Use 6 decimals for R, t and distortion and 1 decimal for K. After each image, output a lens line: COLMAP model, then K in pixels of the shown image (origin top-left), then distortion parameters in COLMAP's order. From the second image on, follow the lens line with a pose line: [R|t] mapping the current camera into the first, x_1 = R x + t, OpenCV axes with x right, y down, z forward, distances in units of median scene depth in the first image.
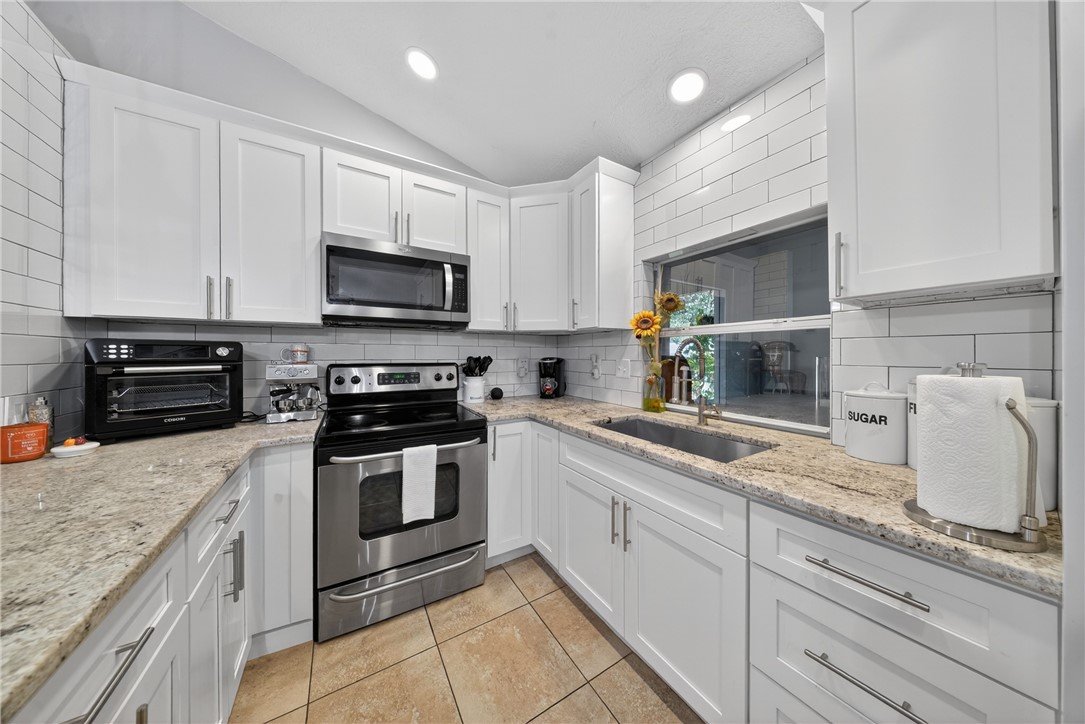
lens RADIAL K [[318.5, 0, 539.6], [0, 318.5, 354.7], [0, 0, 1]] dist [-0.001729, -0.000880]
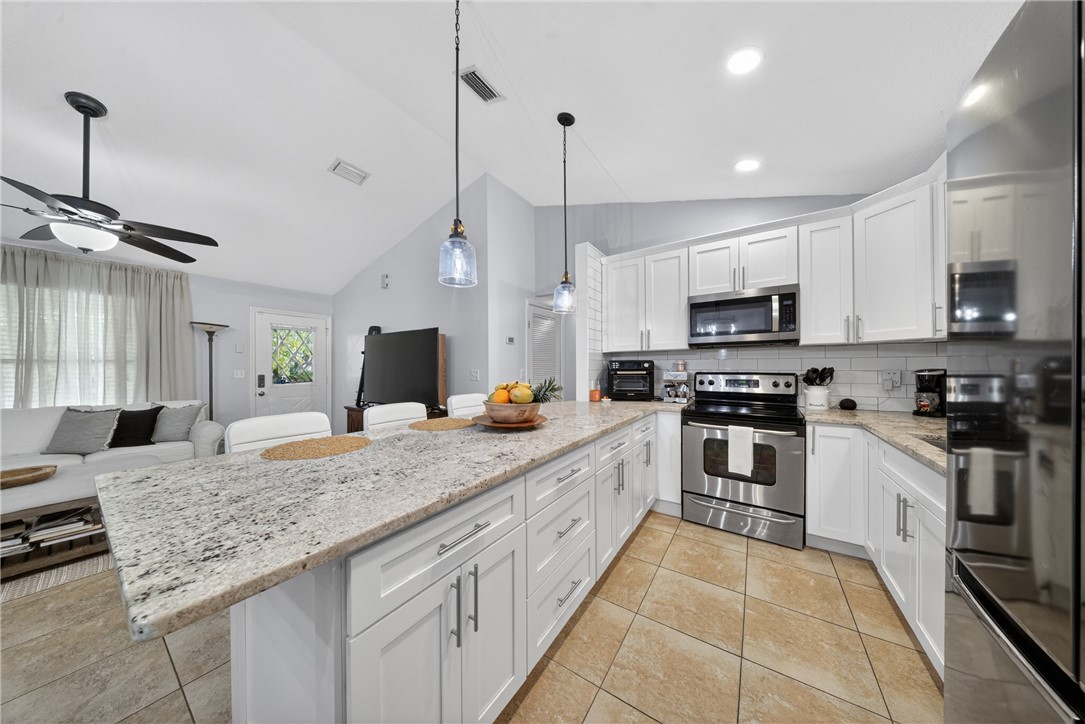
lens RADIAL K [[318.5, 0, 538.4], [0, 318.5, 366.6], [0, 0, 1]] dist [-0.001729, -0.000880]
pose [[0.416102, 0.000268, -0.909318, 0.544575], [0.004818, 0.999985, 0.002500, -0.007178], [0.909305, -0.005422, 0.416095, -0.462216]]
